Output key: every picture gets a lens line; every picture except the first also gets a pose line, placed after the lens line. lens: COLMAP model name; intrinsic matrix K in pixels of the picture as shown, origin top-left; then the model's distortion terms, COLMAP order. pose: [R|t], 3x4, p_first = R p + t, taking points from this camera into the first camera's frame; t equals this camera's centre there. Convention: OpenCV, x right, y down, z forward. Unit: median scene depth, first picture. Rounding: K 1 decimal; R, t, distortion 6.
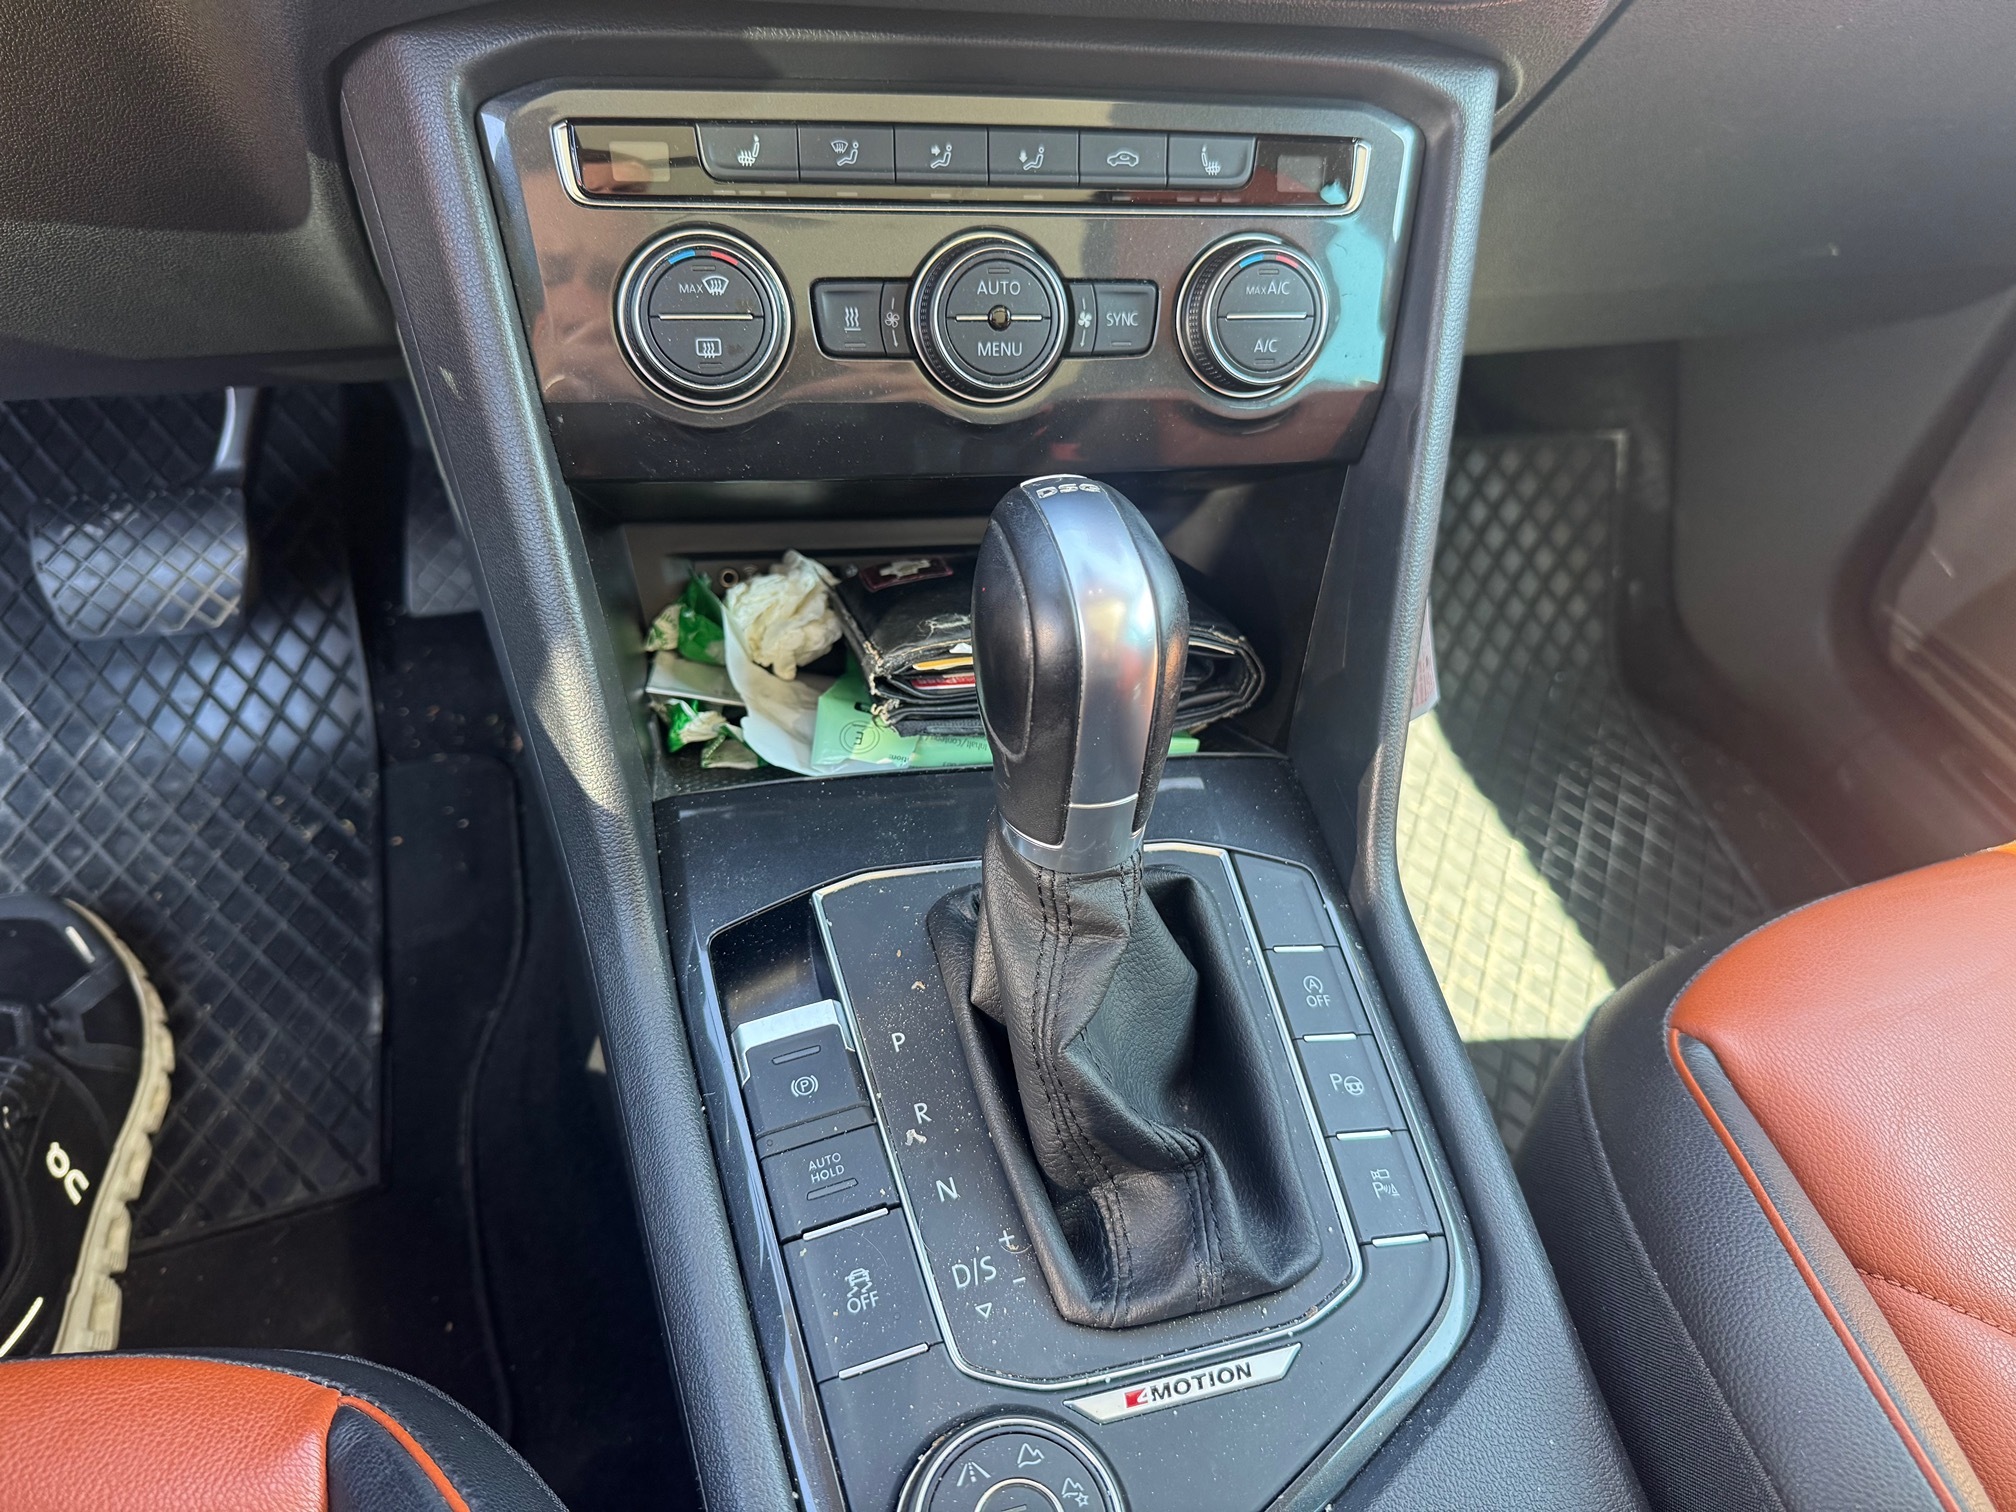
lens RADIAL K [[1499.9, 0, 1008.0], [0, 1499.9, 756.0], [0, 0, 1]] dist [0.073598, -0.000730]
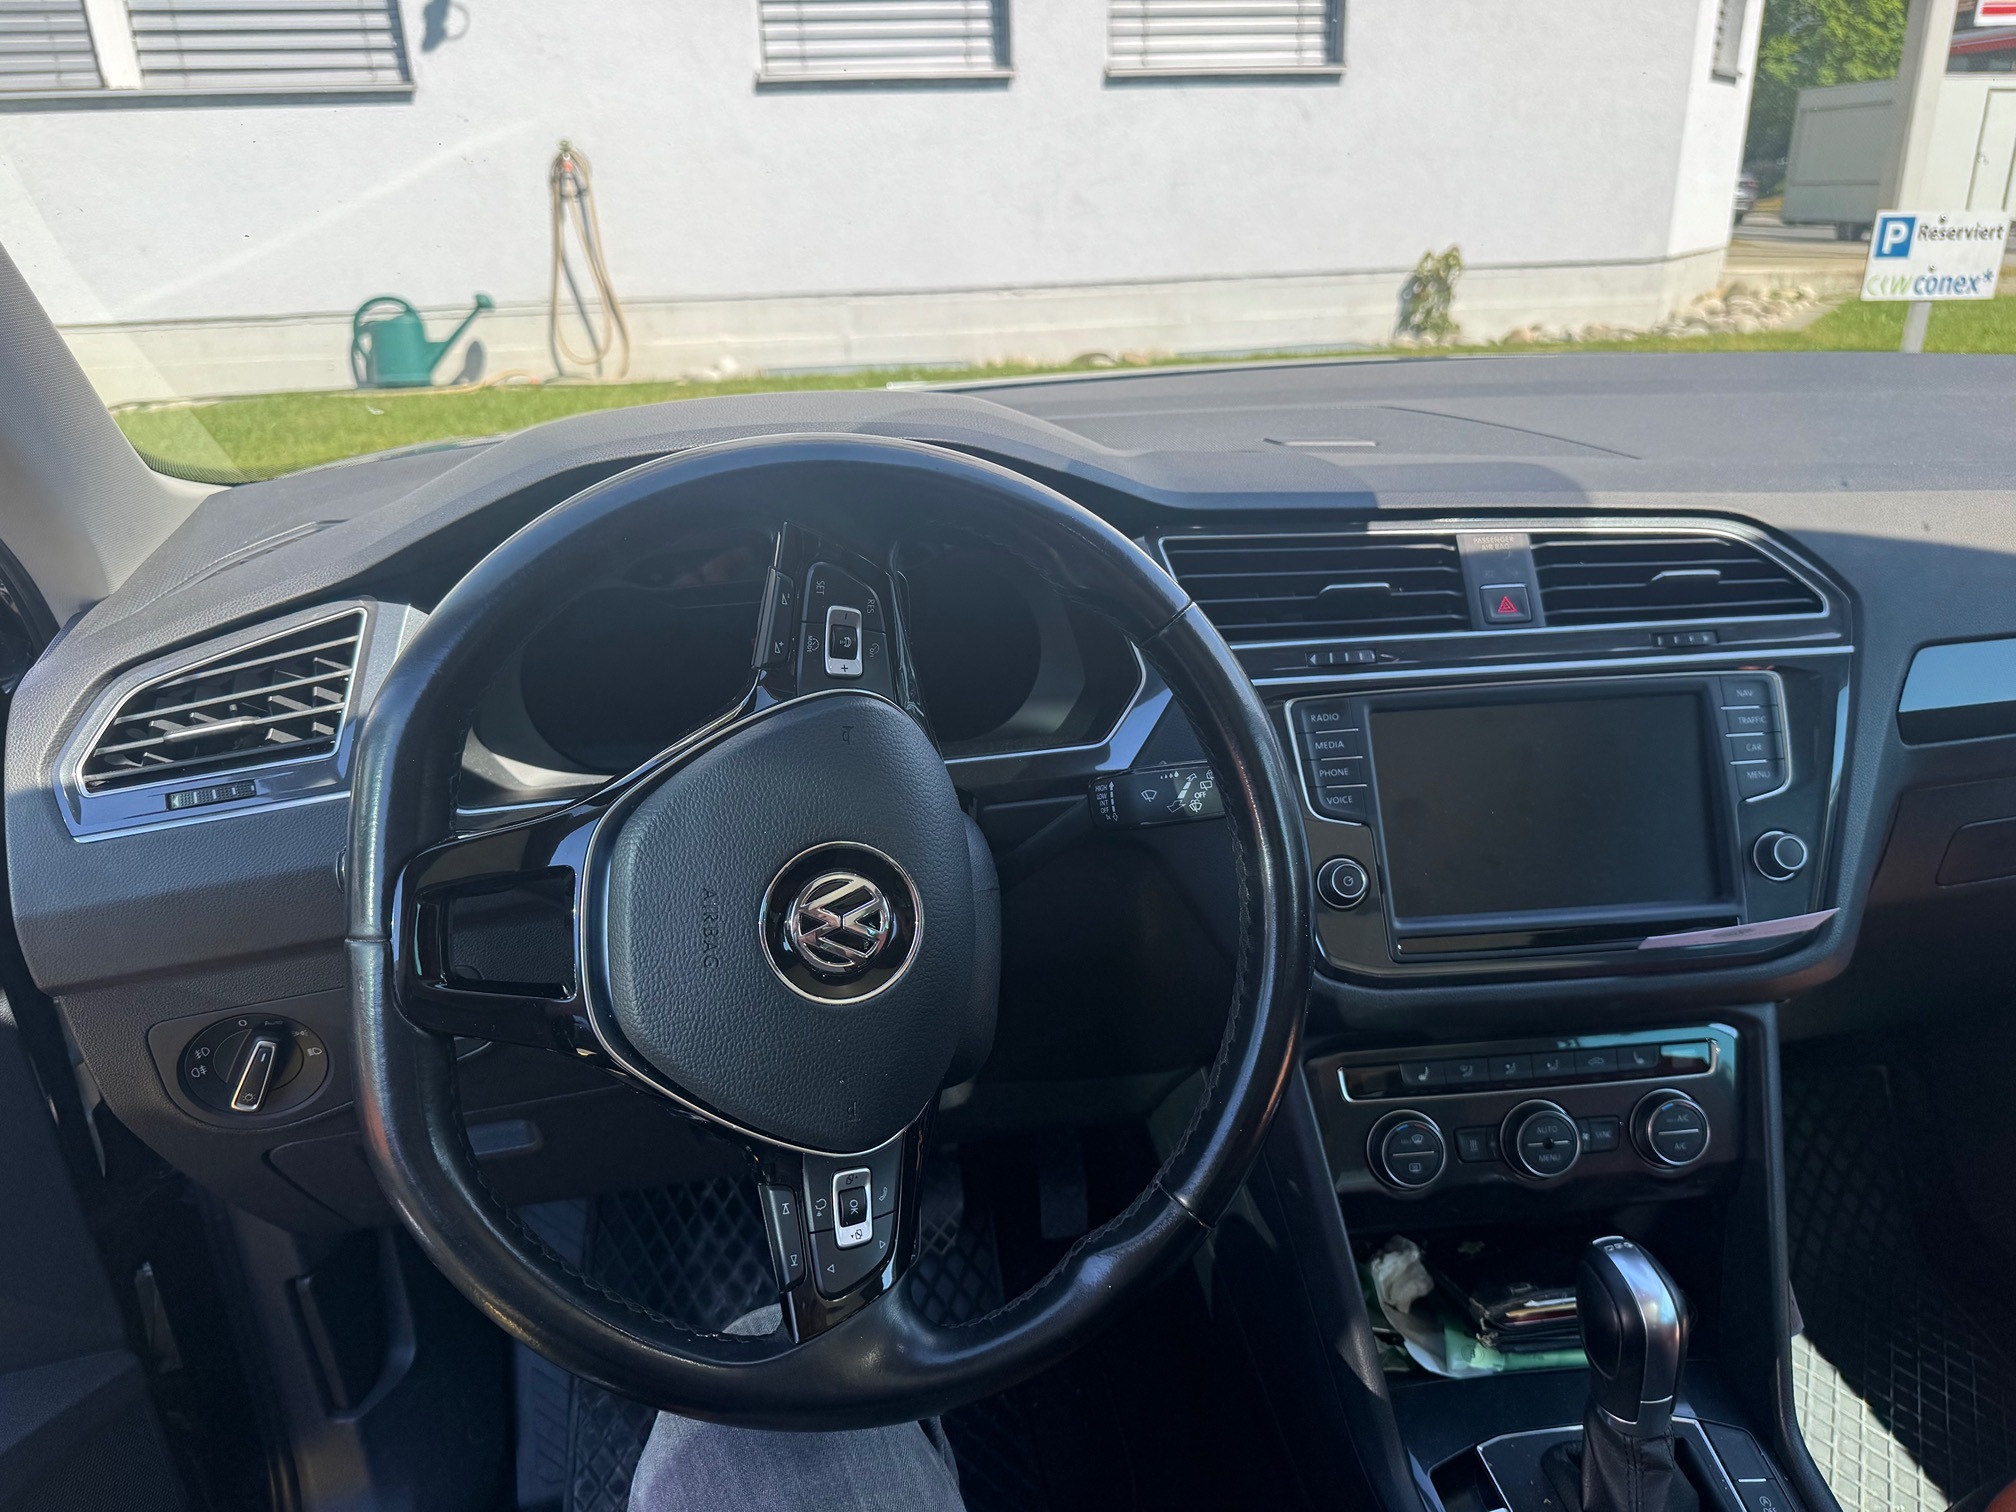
lens RADIAL K [[1401.6, 0, 1008.0], [0, 1401.6, 756.0], [0, 0, 1]] dist [-0.029562, 0.004171]
pose [[0.982028, -0.075281, -0.173070, -0.337812], [0.008155, 0.933074, -0.359591, -0.096456], [0.188557, 0.351717, 0.916919, -1.008917]]
